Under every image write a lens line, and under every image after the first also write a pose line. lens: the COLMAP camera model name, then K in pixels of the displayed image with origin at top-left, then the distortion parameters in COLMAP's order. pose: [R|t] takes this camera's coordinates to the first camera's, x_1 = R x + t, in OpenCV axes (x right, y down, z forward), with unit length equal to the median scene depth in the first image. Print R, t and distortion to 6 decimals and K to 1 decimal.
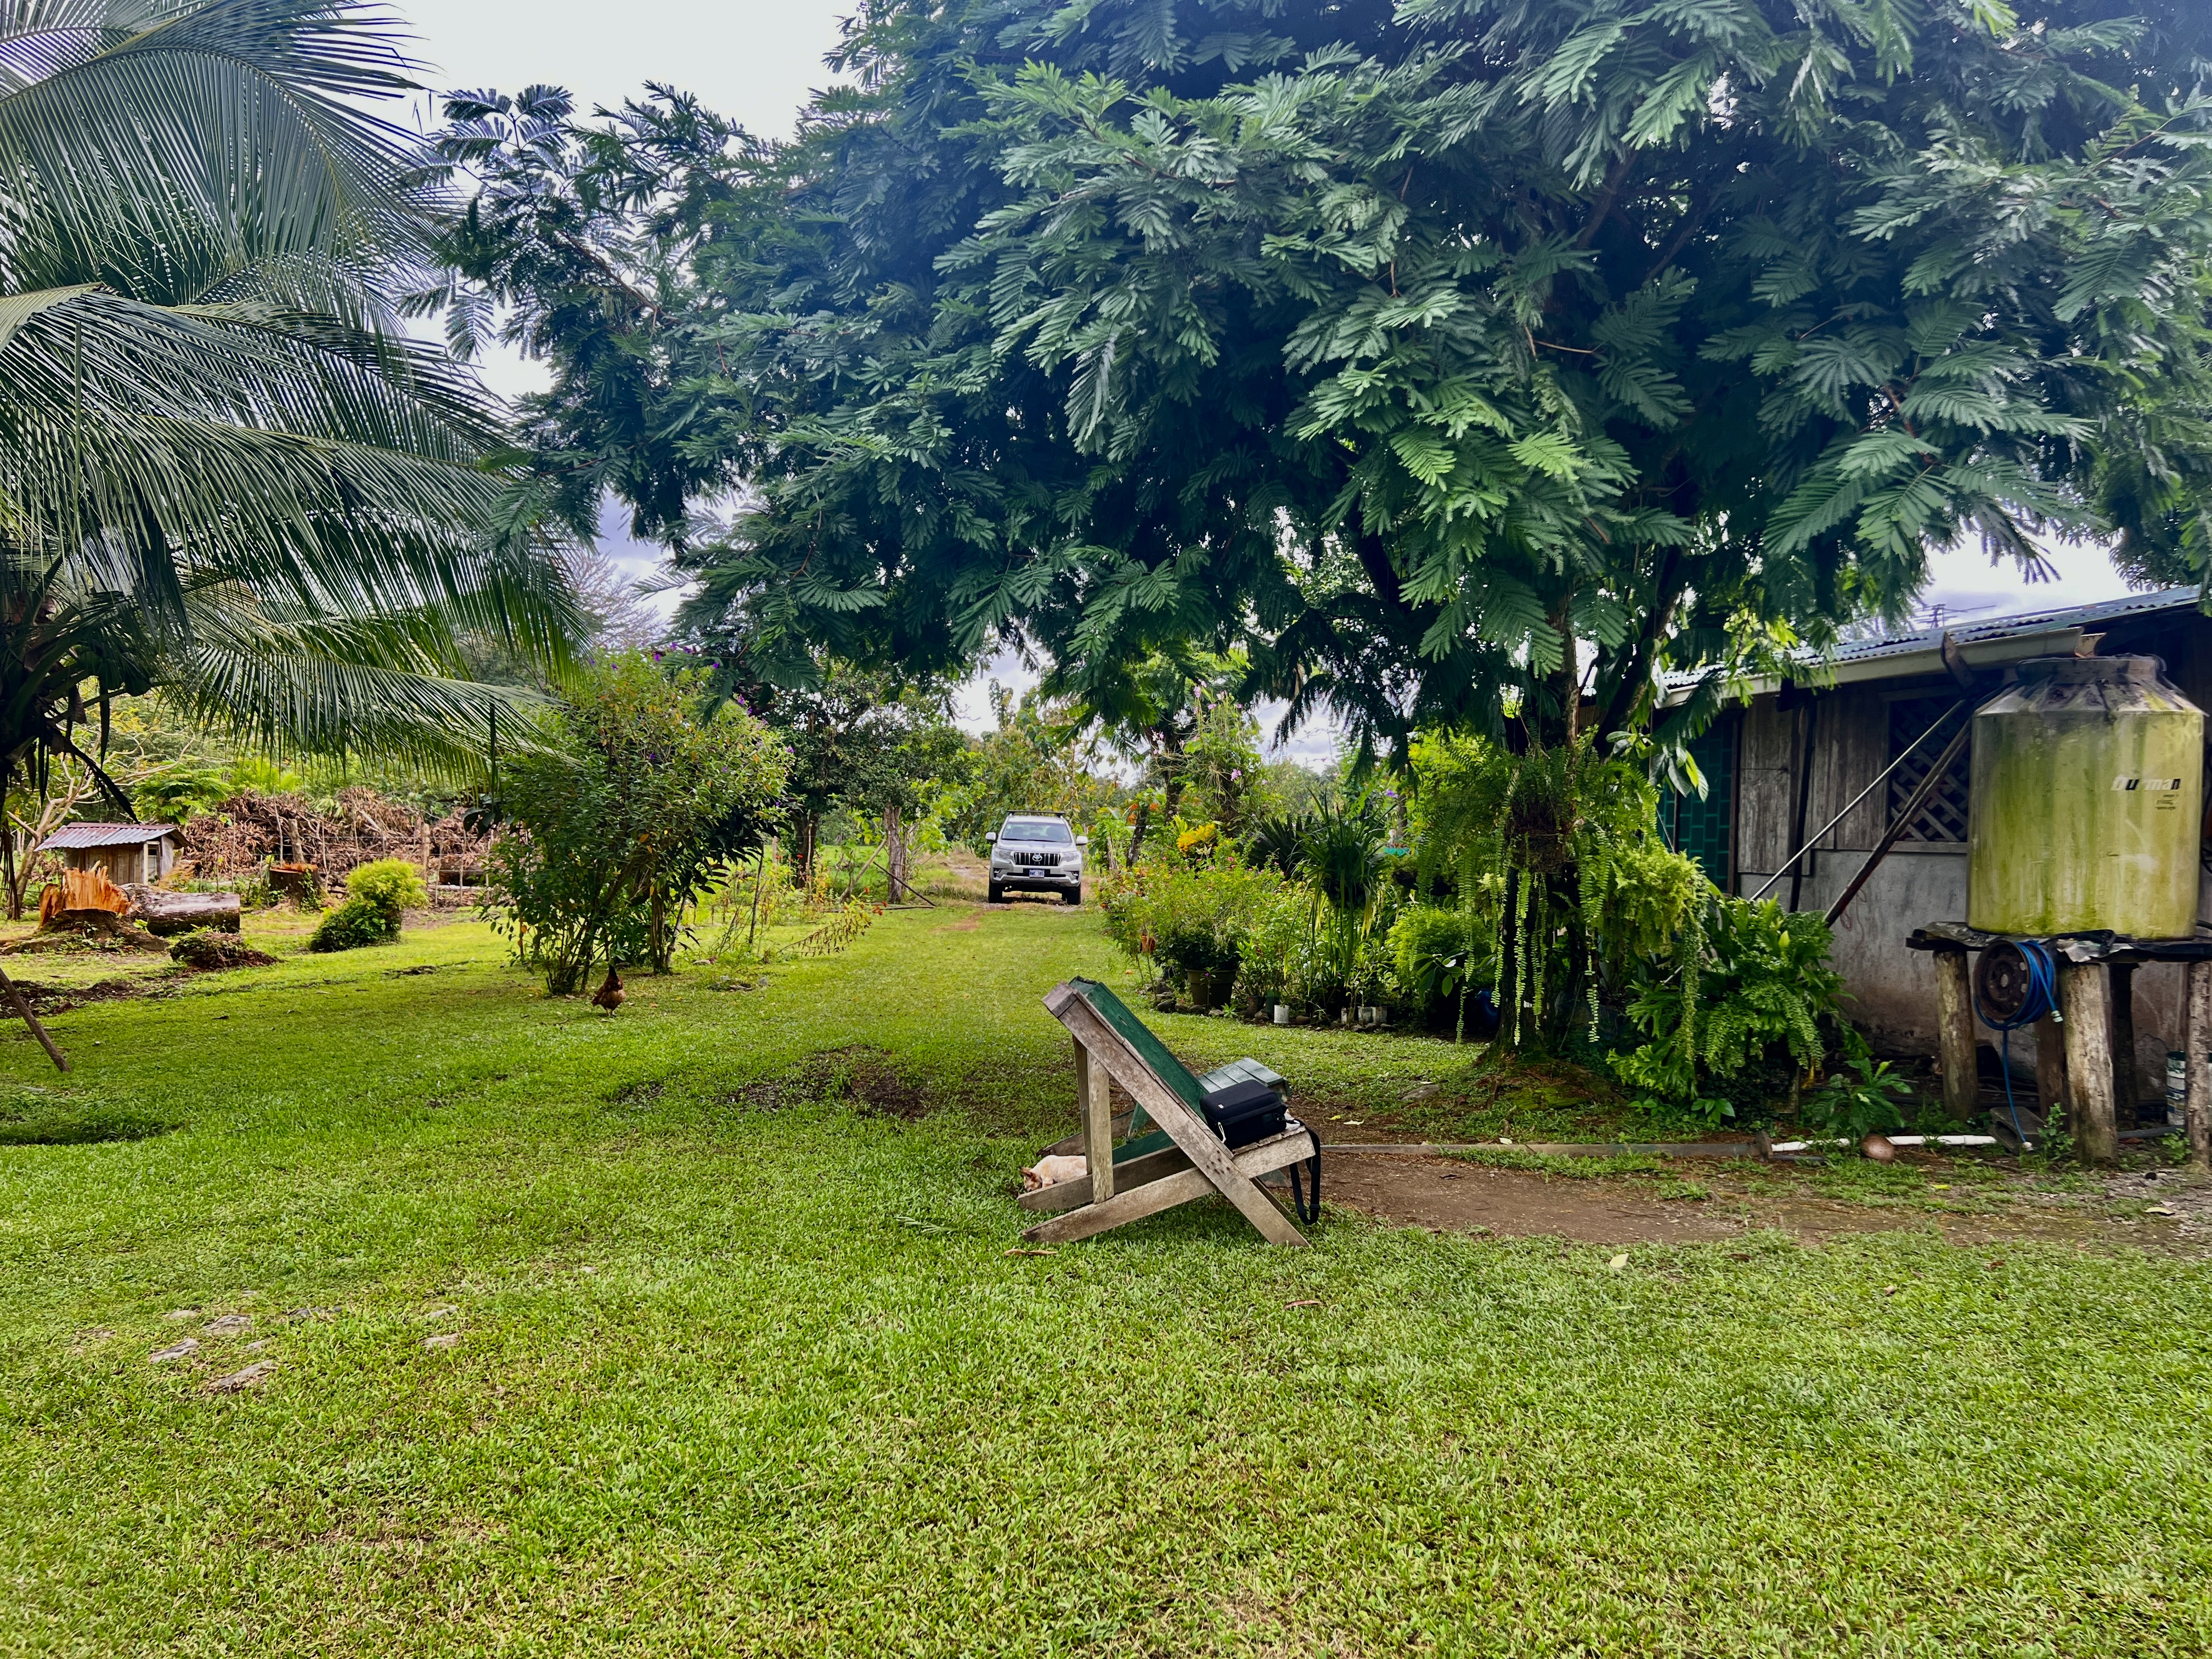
lens RADIAL K [[1654.5, 0, 1116.6], [0, 1654.5, 856.6], [0, 0, 1]] dist [0.031907, -0.036085]
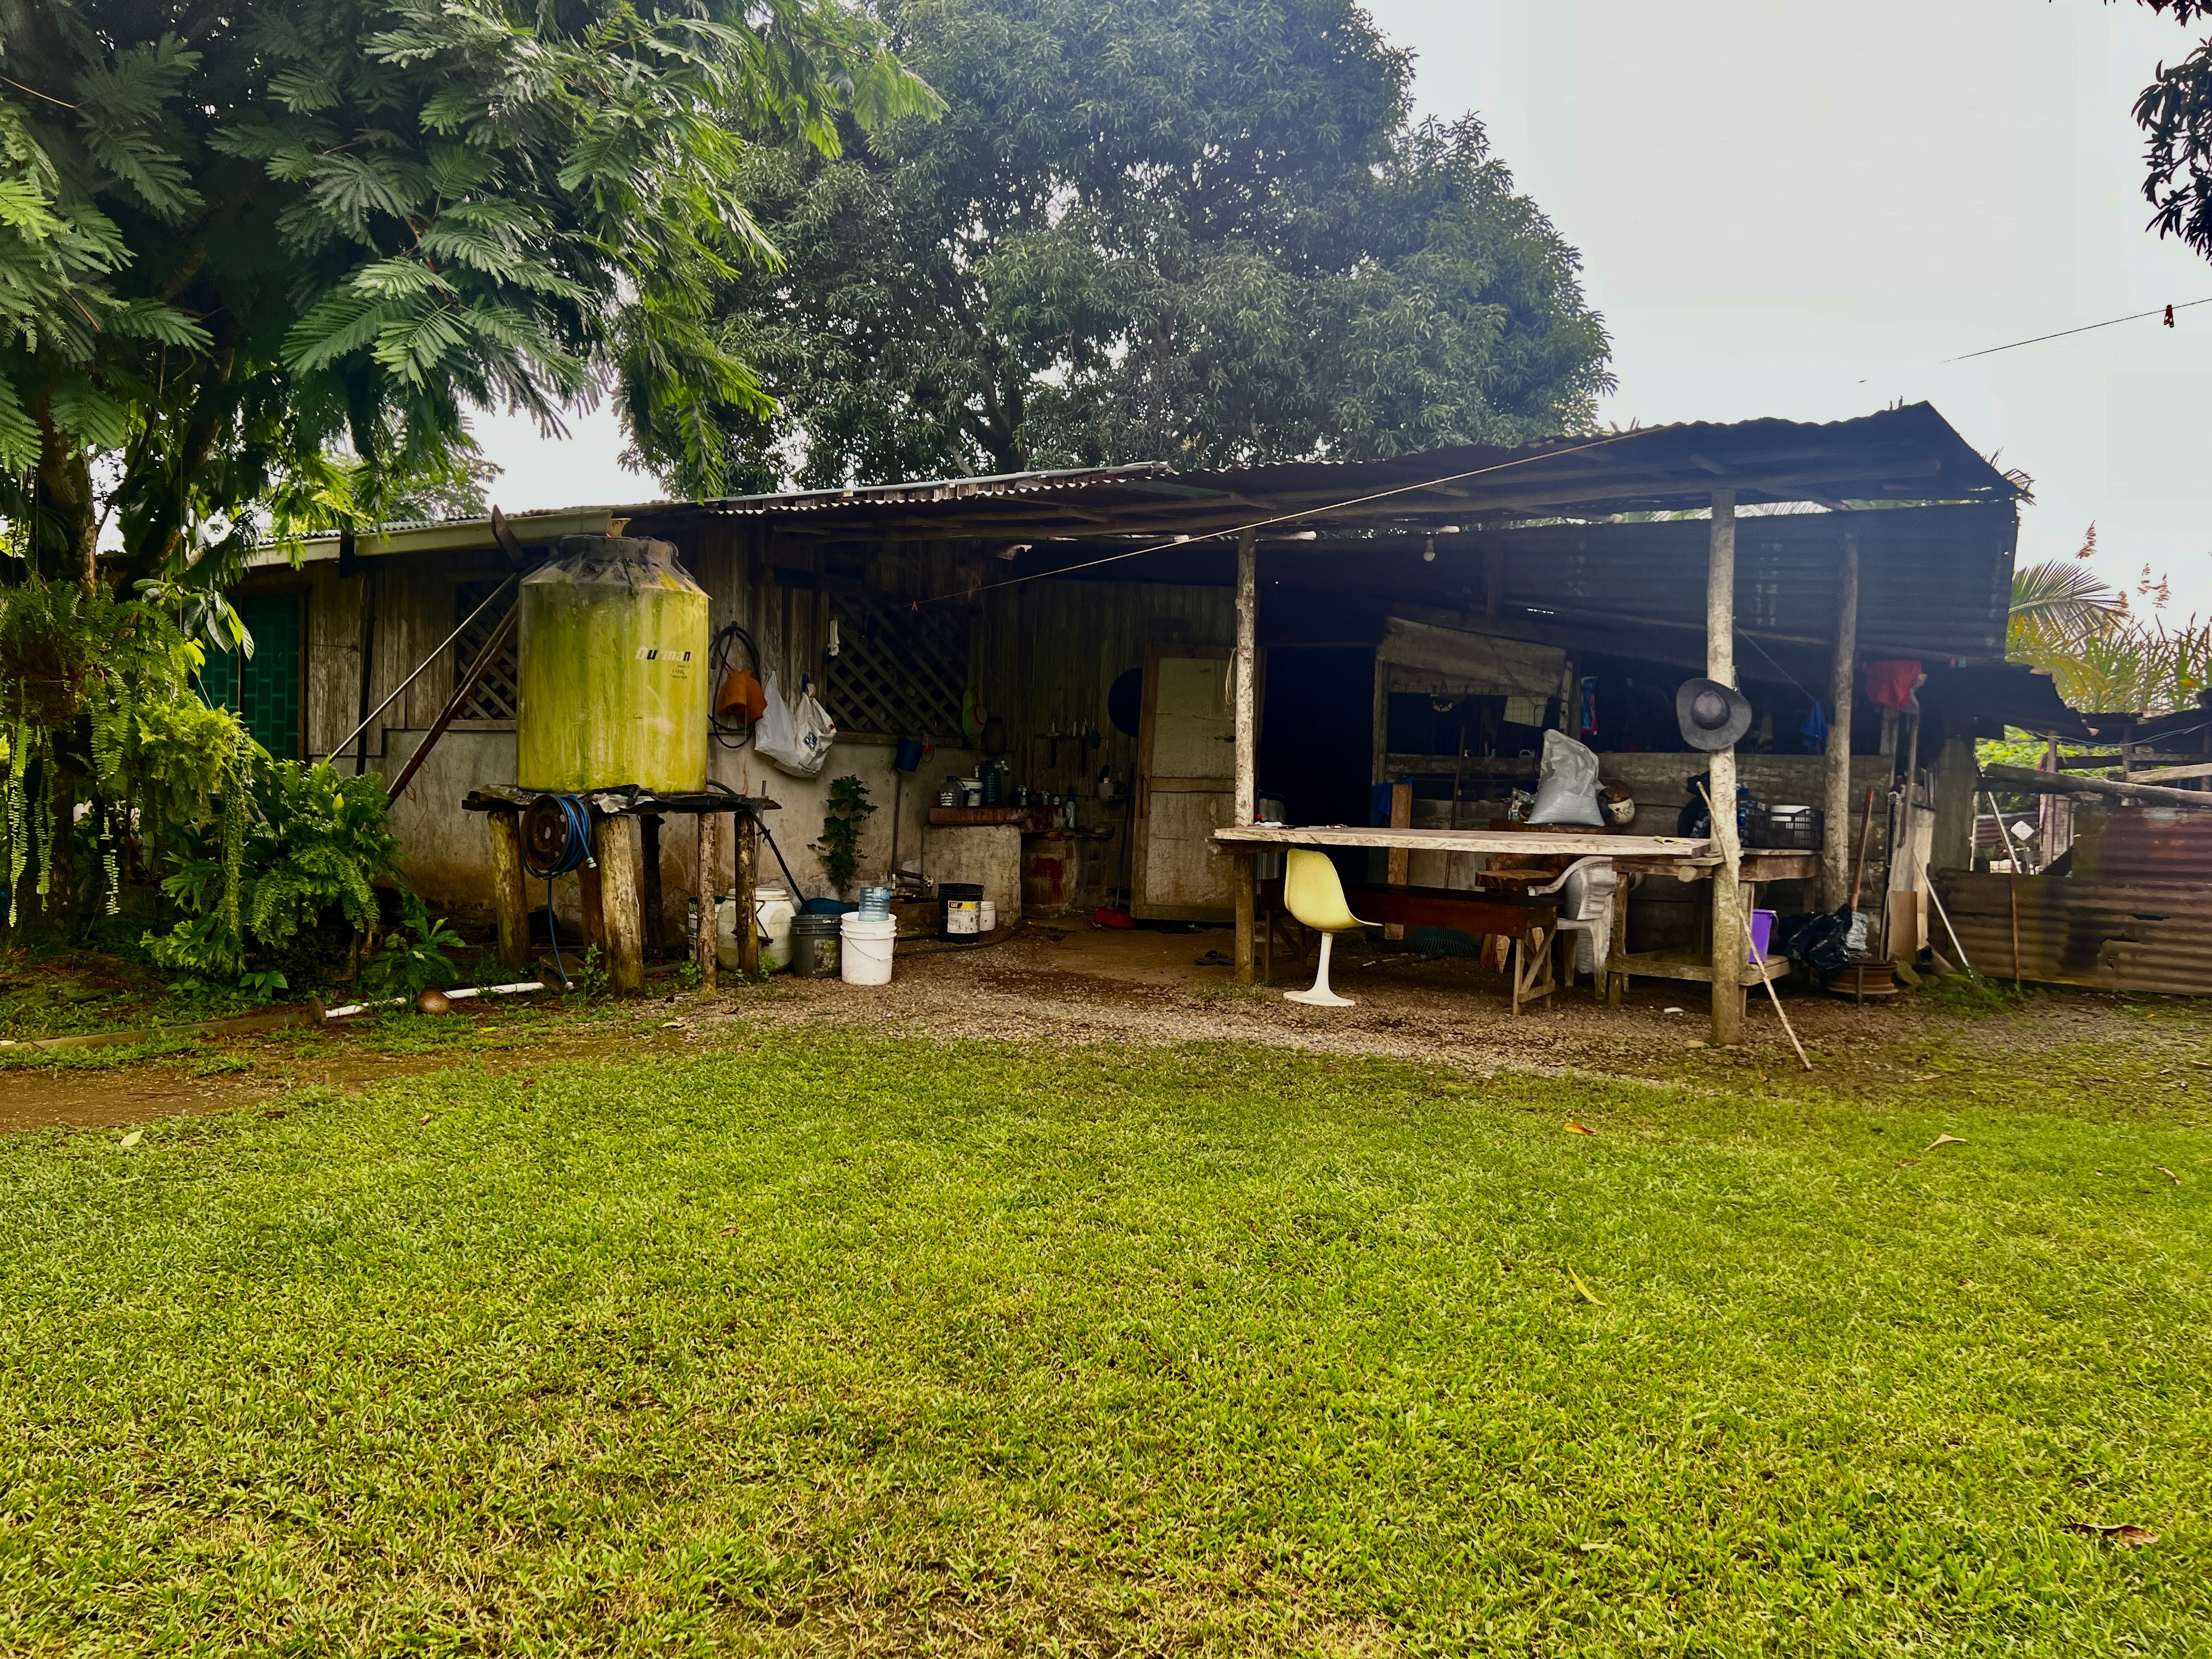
lens RADIAL K [[1654.5, 0, 1101.5], [0, 1654.5, 837.1], [0, 0, 1]] dist [0.031907, -0.036085]
pose [[0.706900, -0.028524, 0.706739, 0.040464], [0.001661, 0.999251, 0.038668, 0.045617], [-0.707312, -0.026160, 0.706417, -0.004111]]
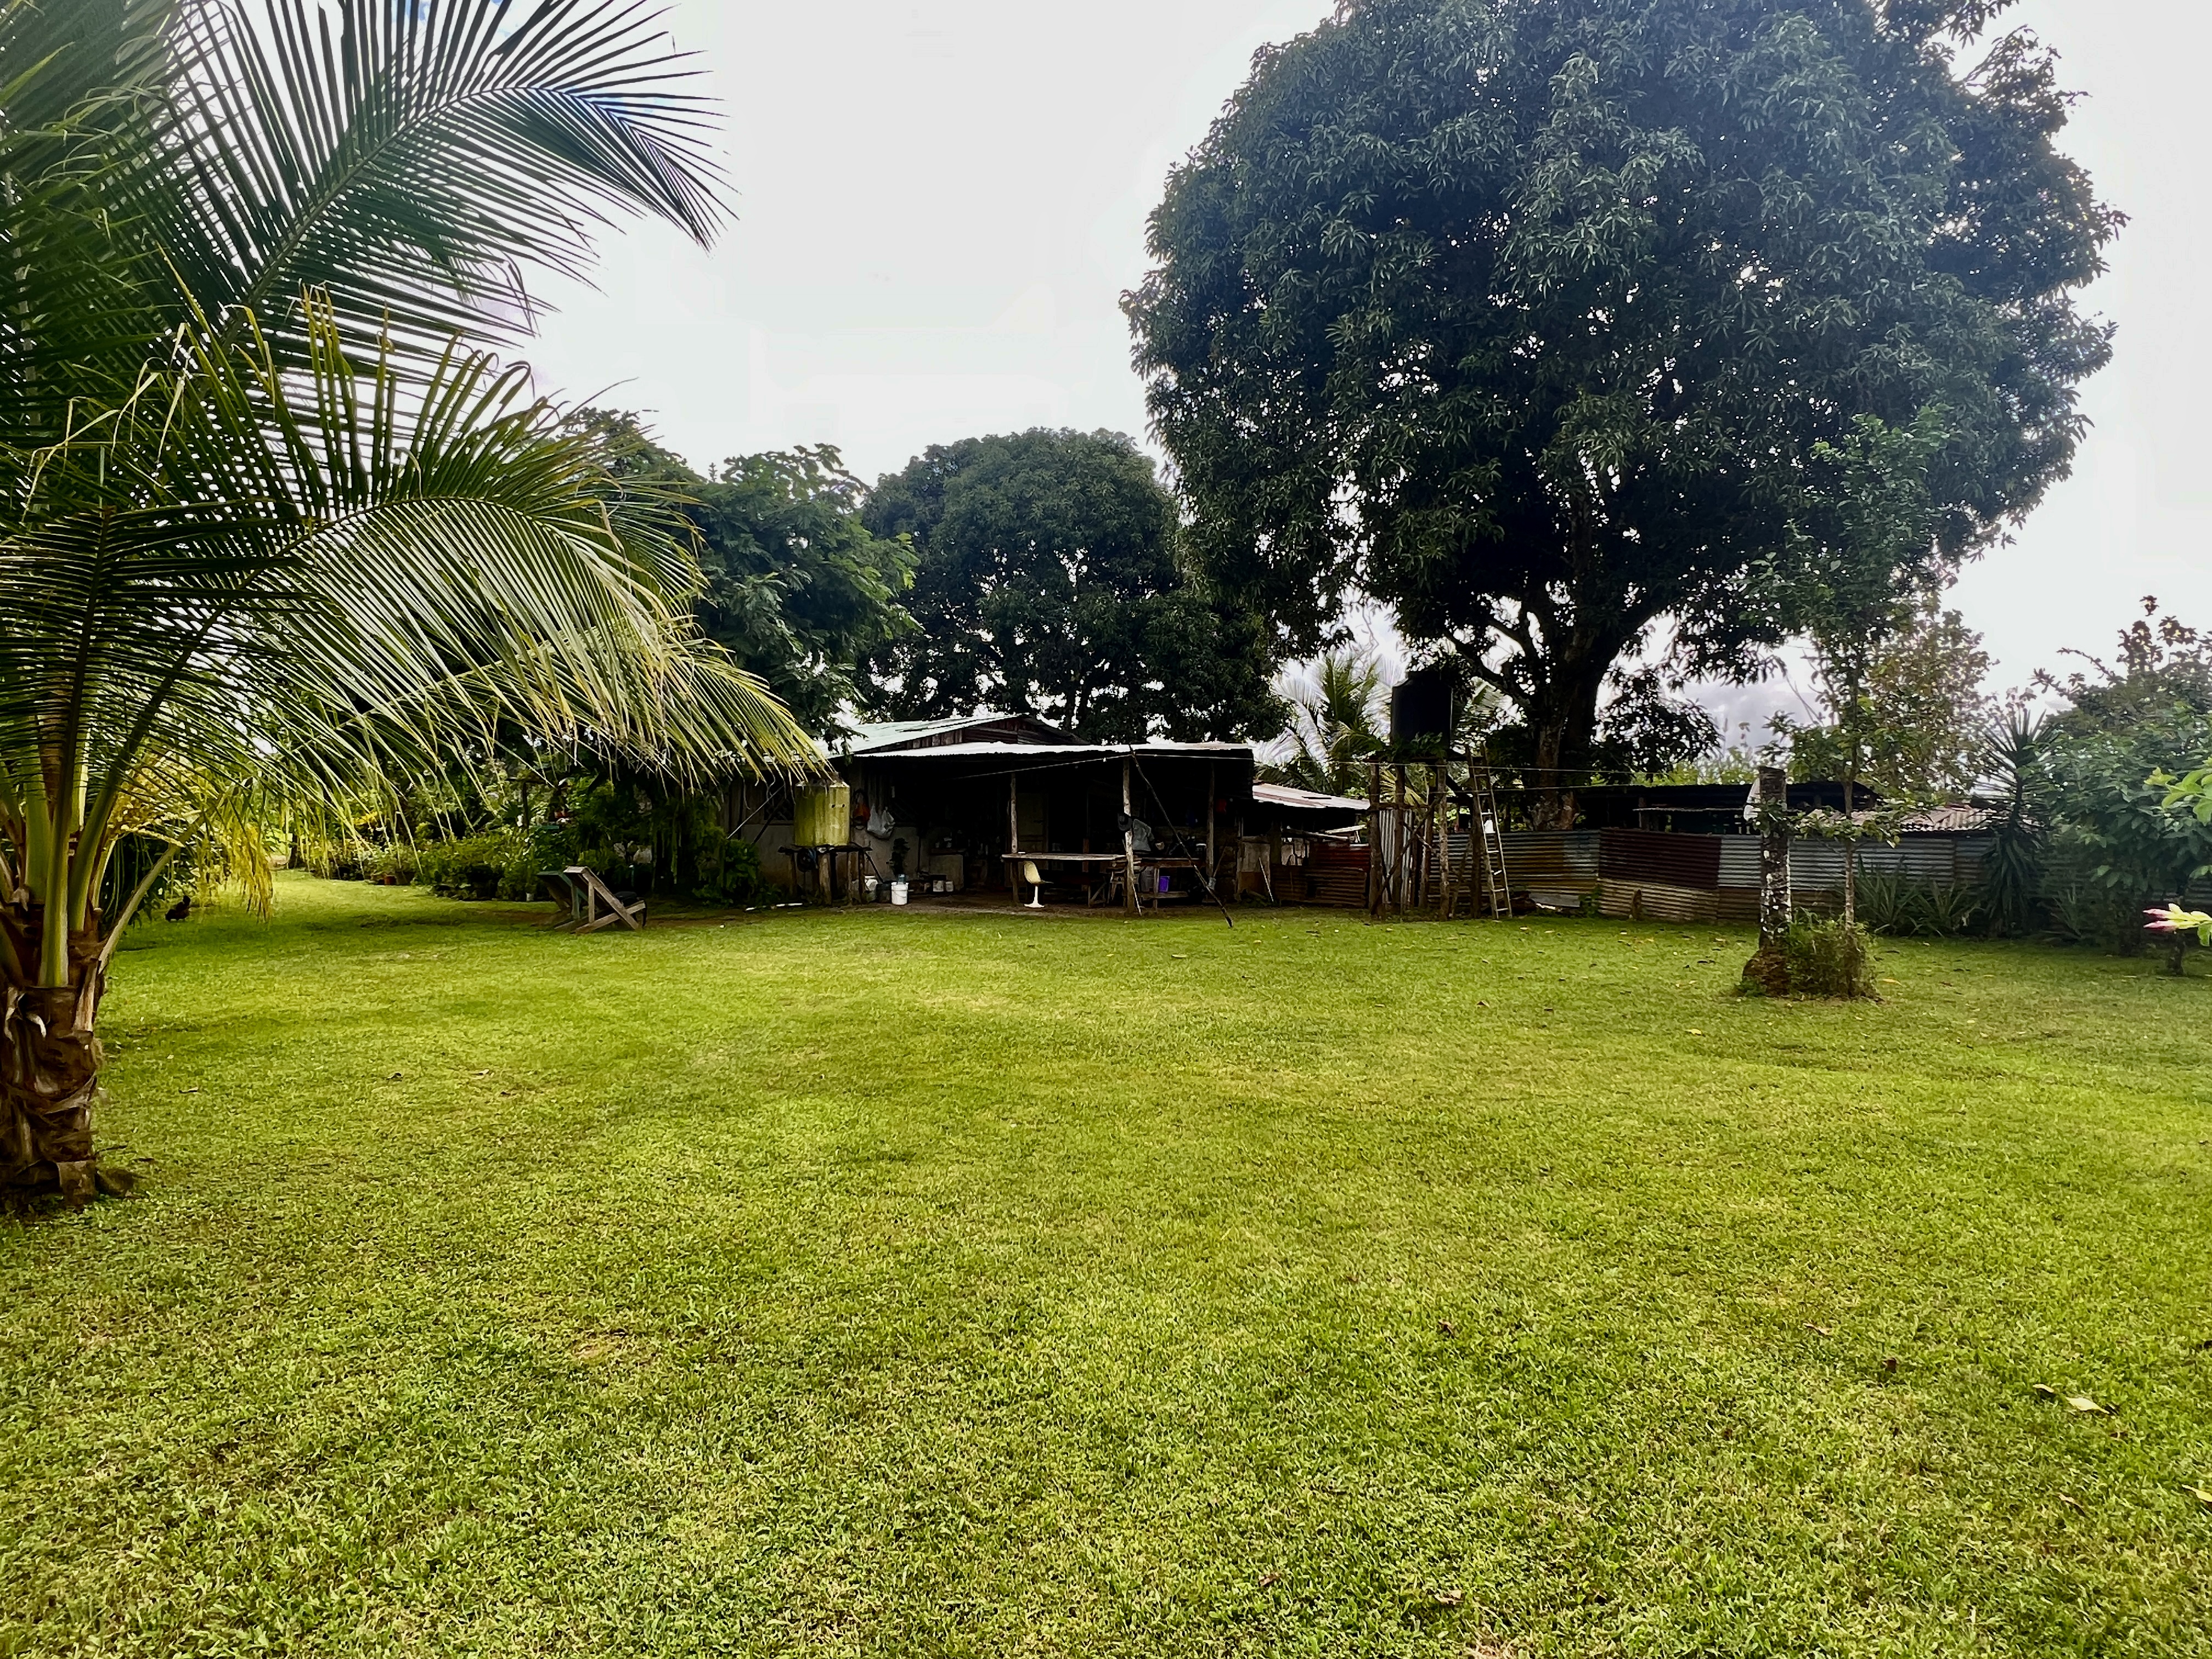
lens RADIAL K [[1229.2, 0, 1126.8], [0, 1229.2, 810.2], [0, 0, 1]] dist [0.007980, 0.002280]
pose [[0.726640, -0.012551, 0.686904, -1.048579], [0.018884, 0.999820, -0.001708, -0.020506], [-0.686759, 0.014213, 0.726746, -1.890827]]
